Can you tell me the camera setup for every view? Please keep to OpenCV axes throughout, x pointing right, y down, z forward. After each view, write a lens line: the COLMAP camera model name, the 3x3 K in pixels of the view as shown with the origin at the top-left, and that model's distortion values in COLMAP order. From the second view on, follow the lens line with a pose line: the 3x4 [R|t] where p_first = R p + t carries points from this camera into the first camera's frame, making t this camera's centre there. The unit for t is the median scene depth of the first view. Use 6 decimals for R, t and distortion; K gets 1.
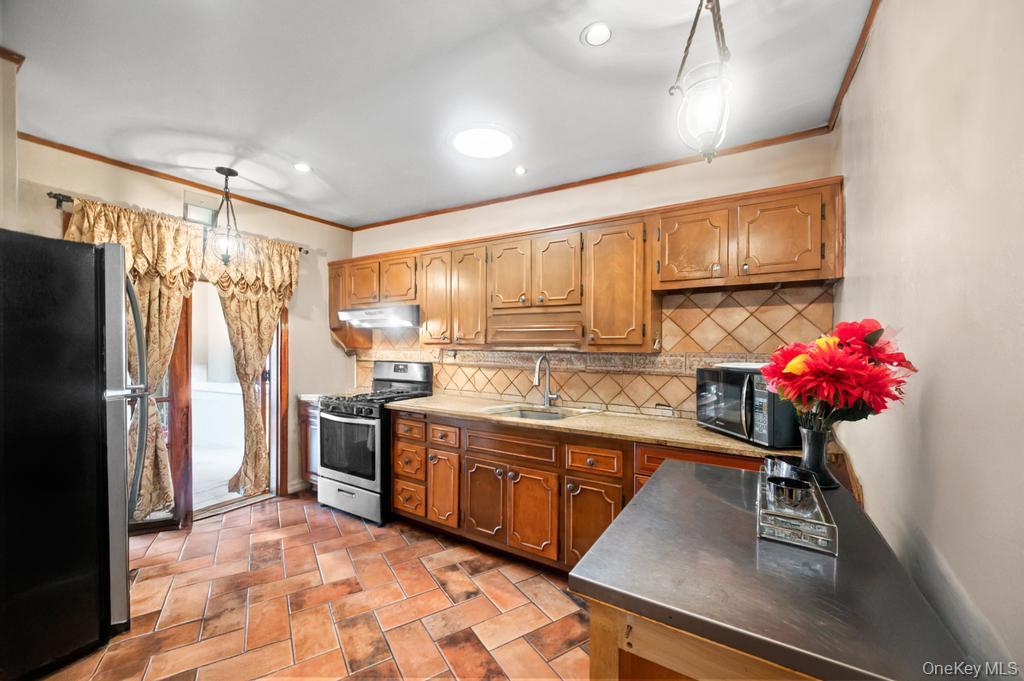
lens RADIAL K [[403.1, 0, 508.0], [0, 403.1, 343.5], [0, 0, 1]] dist [-0.001940, -0.000041]
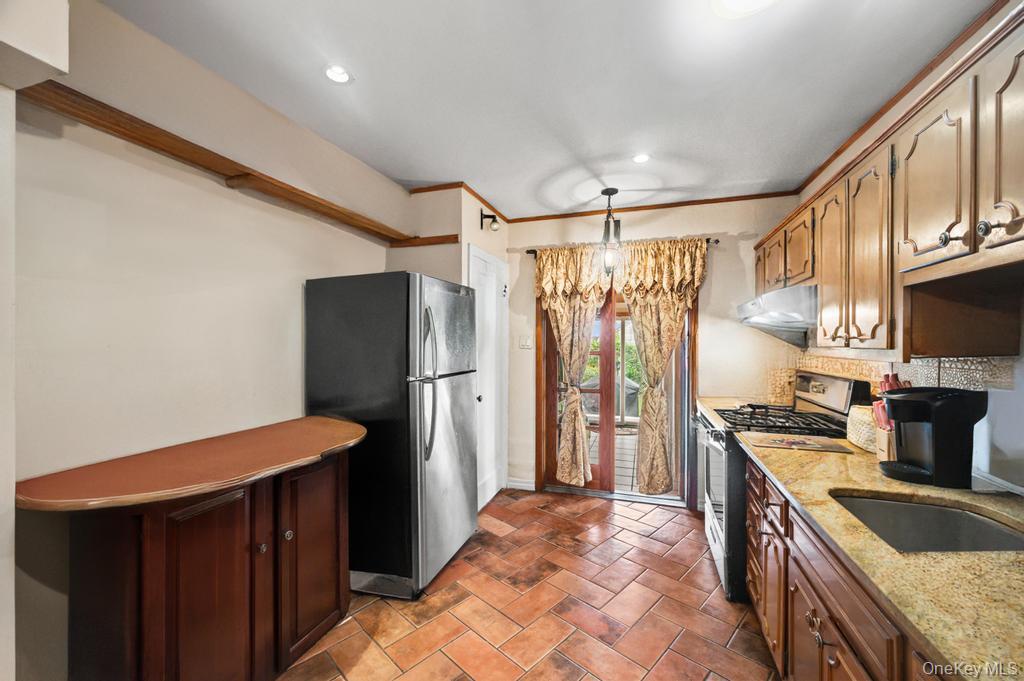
lens RADIAL K [[403.1, 0, 511.0], [0, 403.1, 343.1], [0, 0, 1]] dist [-0.001940, -0.000041]
pose [[0.231749, -0.003880, -0.972768, 0.324470], [-0.000340, 0.999992, -0.004069, -0.005300], [0.972776, 0.001274, 0.231745, 0.490850]]
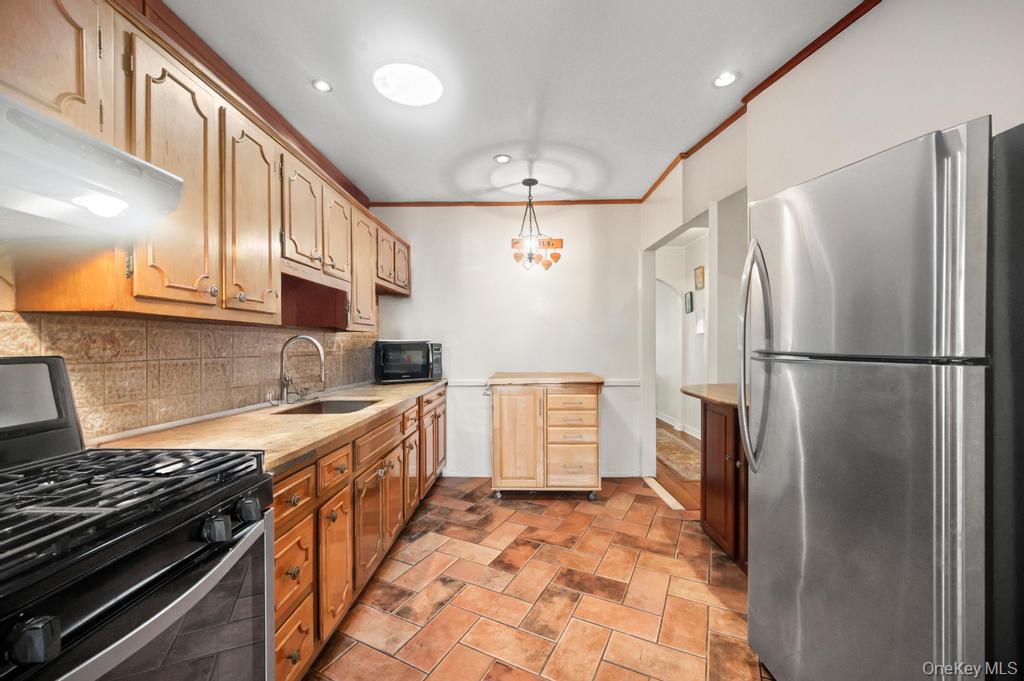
lens RADIAL K [[403.1, 0, 510.1], [0, 403.1, 345.3], [0, 0, 1]] dist [-0.001940, -0.000041]
pose [[-0.505701, -0.005879, 0.862689, -0.792738], [0.001466, 0.999969, 0.007675, 0.044566], [-0.862708, 0.005146, -0.505677, 1.080057]]
